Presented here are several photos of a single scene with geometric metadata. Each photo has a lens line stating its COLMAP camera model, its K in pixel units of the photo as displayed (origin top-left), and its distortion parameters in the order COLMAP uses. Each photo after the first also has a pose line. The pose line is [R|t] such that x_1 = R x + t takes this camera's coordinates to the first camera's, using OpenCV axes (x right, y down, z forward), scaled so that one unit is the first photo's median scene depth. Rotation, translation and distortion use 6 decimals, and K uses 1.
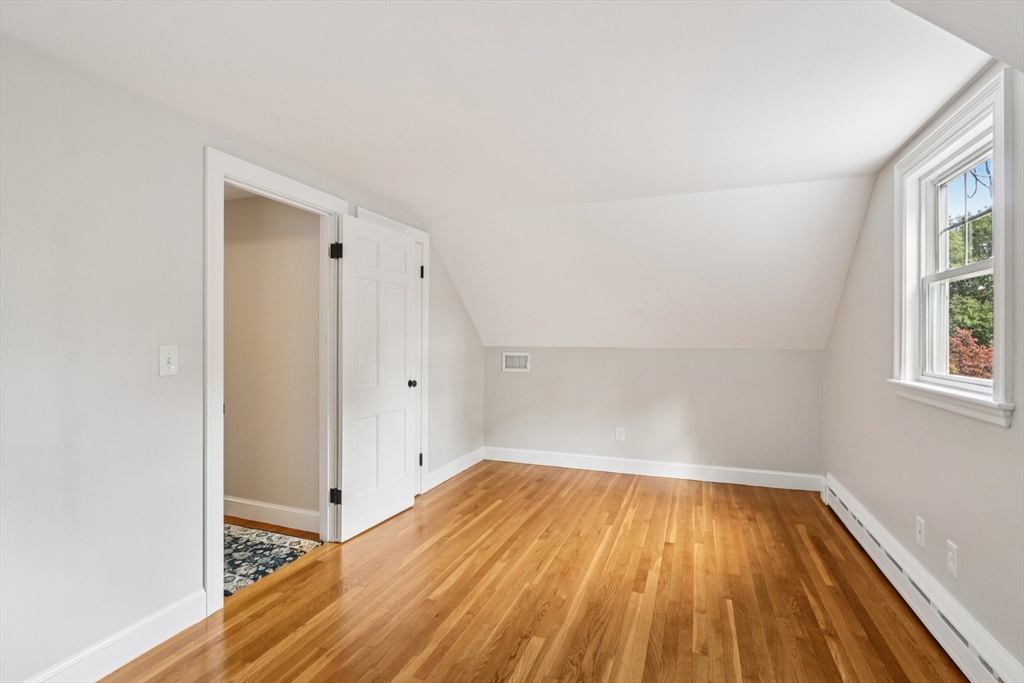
lens RADIAL K [[491.4, 0, 512.0], [0, 491.4, 341.5], [0, 0, 1]] dist [-0.038831, 0.000327]
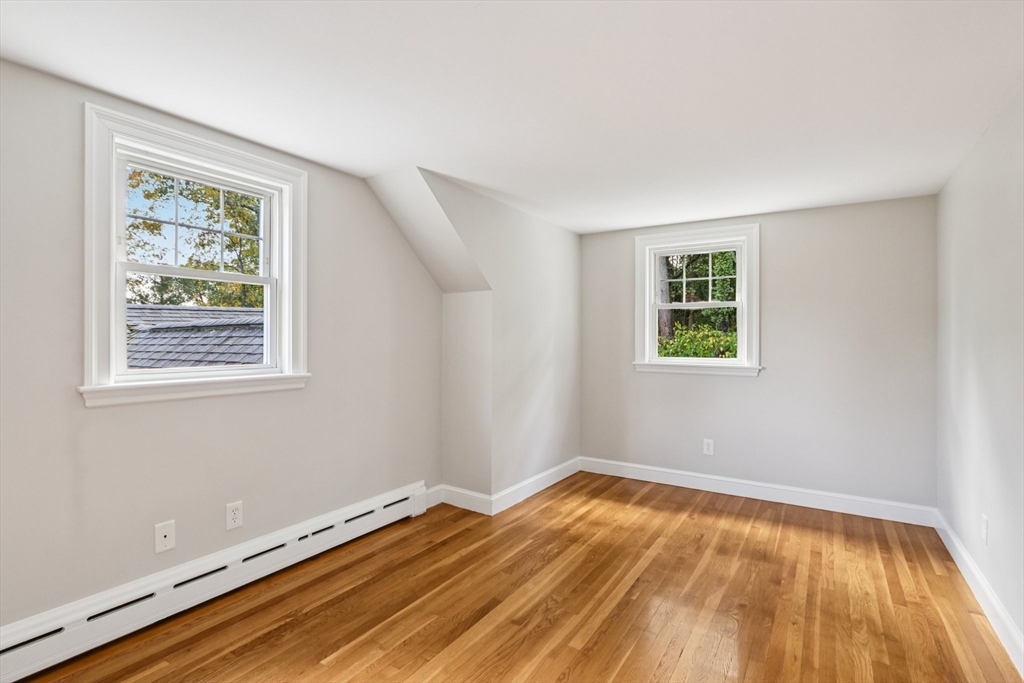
lens RADIAL K [[491.4, 0, 512.0], [0, 491.4, 341.5], [0, 0, 1]] dist [-0.038831, 0.000327]
pose [[-0.978787, -0.002339, 0.204866, -0.018233], [-0.000610, 0.999964, 0.008503, 0.000736], [-0.204879, 0.008198, -0.978753, 1.949738]]
